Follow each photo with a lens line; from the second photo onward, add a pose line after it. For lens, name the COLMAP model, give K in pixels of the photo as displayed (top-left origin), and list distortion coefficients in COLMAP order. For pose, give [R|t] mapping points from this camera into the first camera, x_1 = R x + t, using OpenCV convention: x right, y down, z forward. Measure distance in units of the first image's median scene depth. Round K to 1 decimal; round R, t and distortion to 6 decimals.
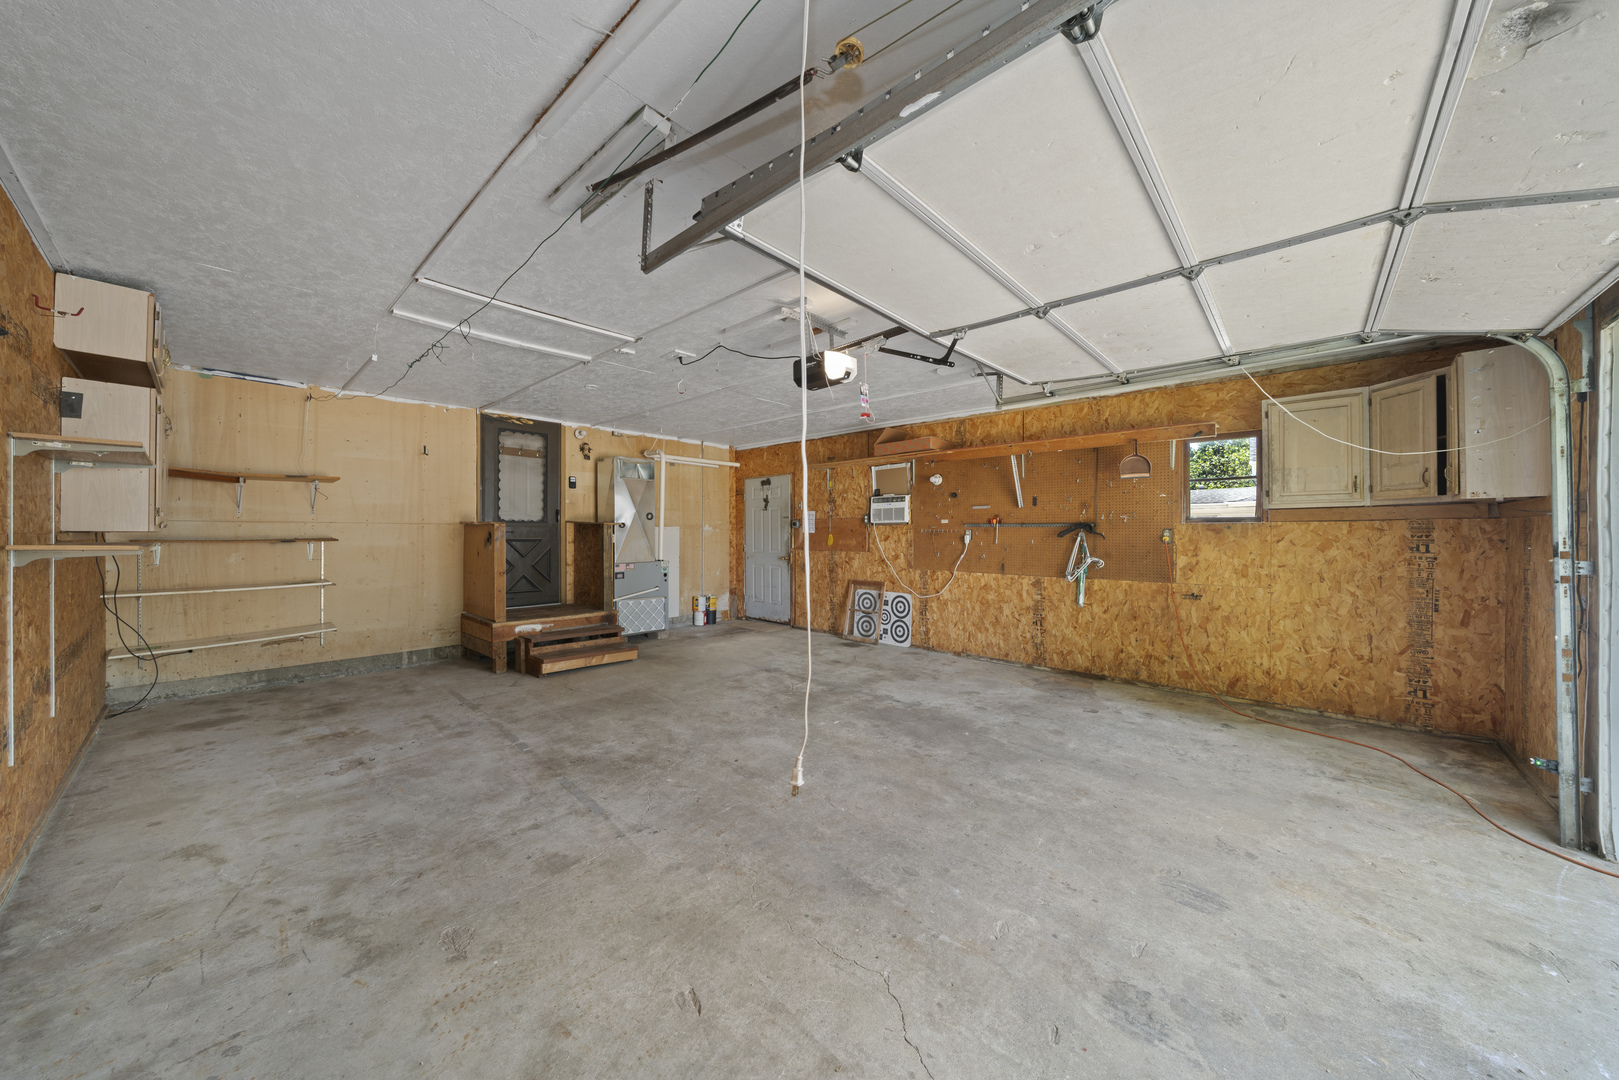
lens RADIAL K [[554.0, 0, 803.8], [0, 554.0, 533.6], [0, 0, 1]] dist [-0.006052, 0.000284]
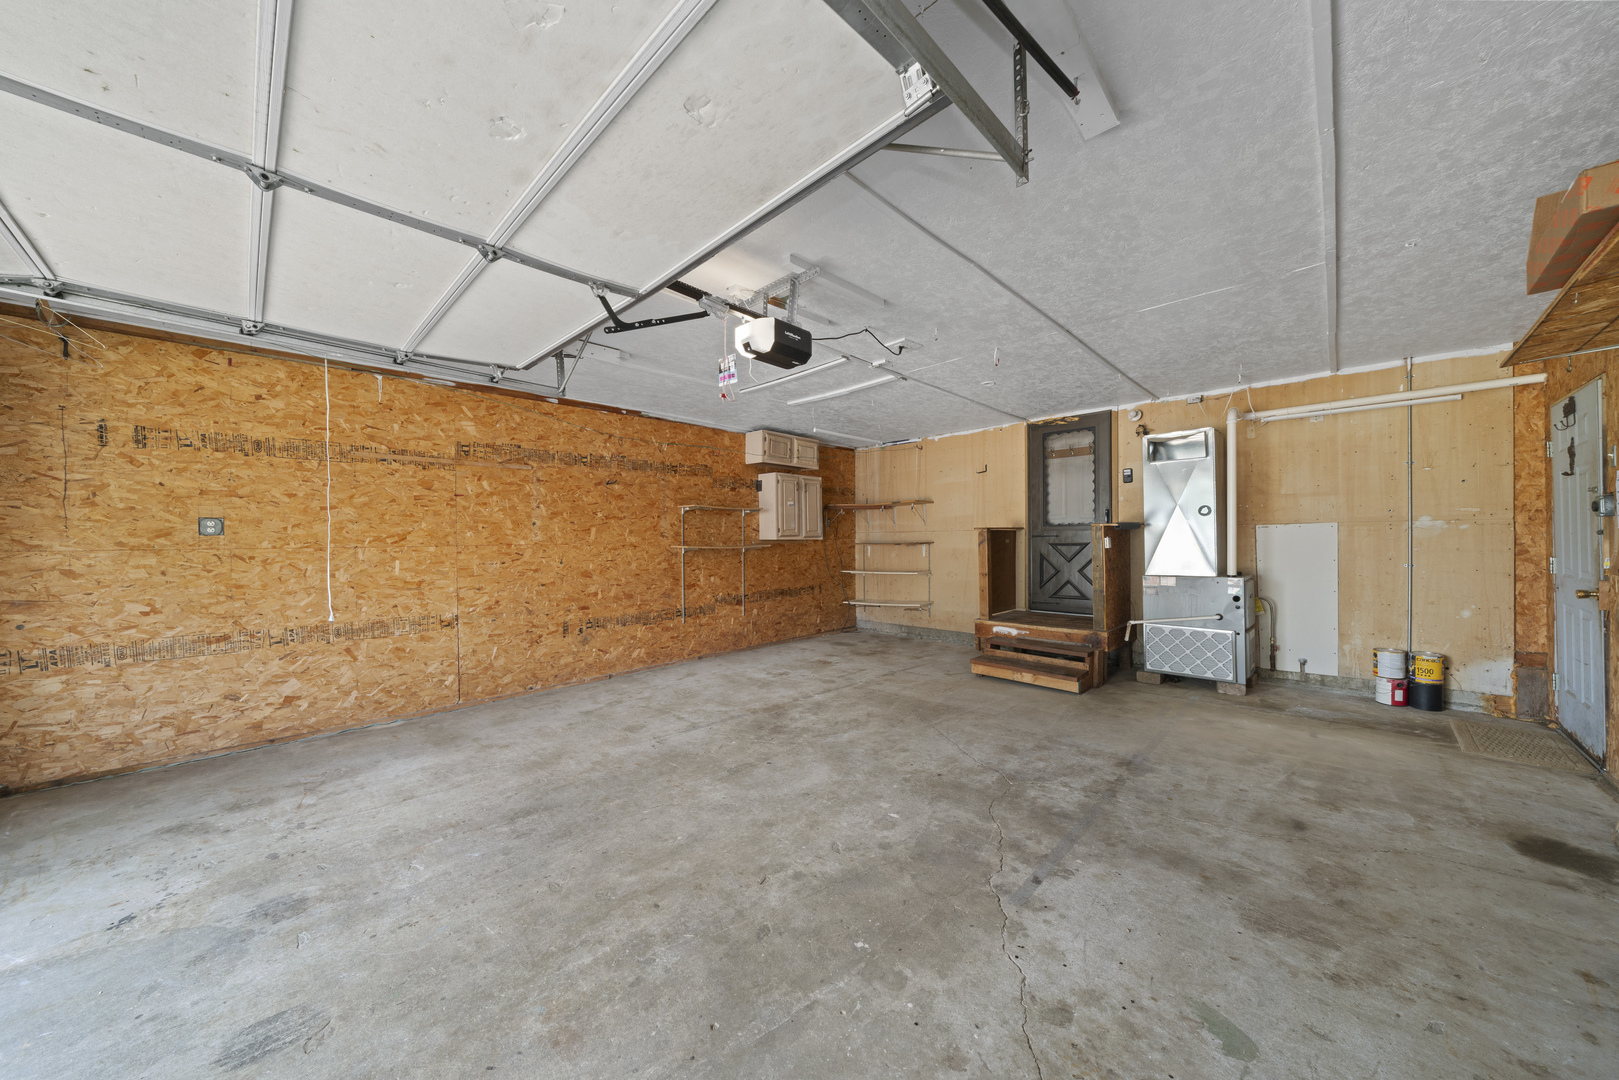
lens RADIAL K [[554.0, 0, 802.8], [0, 554.0, 541.5], [0, 0, 1]] dist [-0.006052, 0.000284]
pose [[-0.032324, 0.001569, -0.999476, 0.806285], [0.010556, 0.999944, 0.001228, 0.001714], [0.999422, -0.010510, -0.032339, 0.991582]]
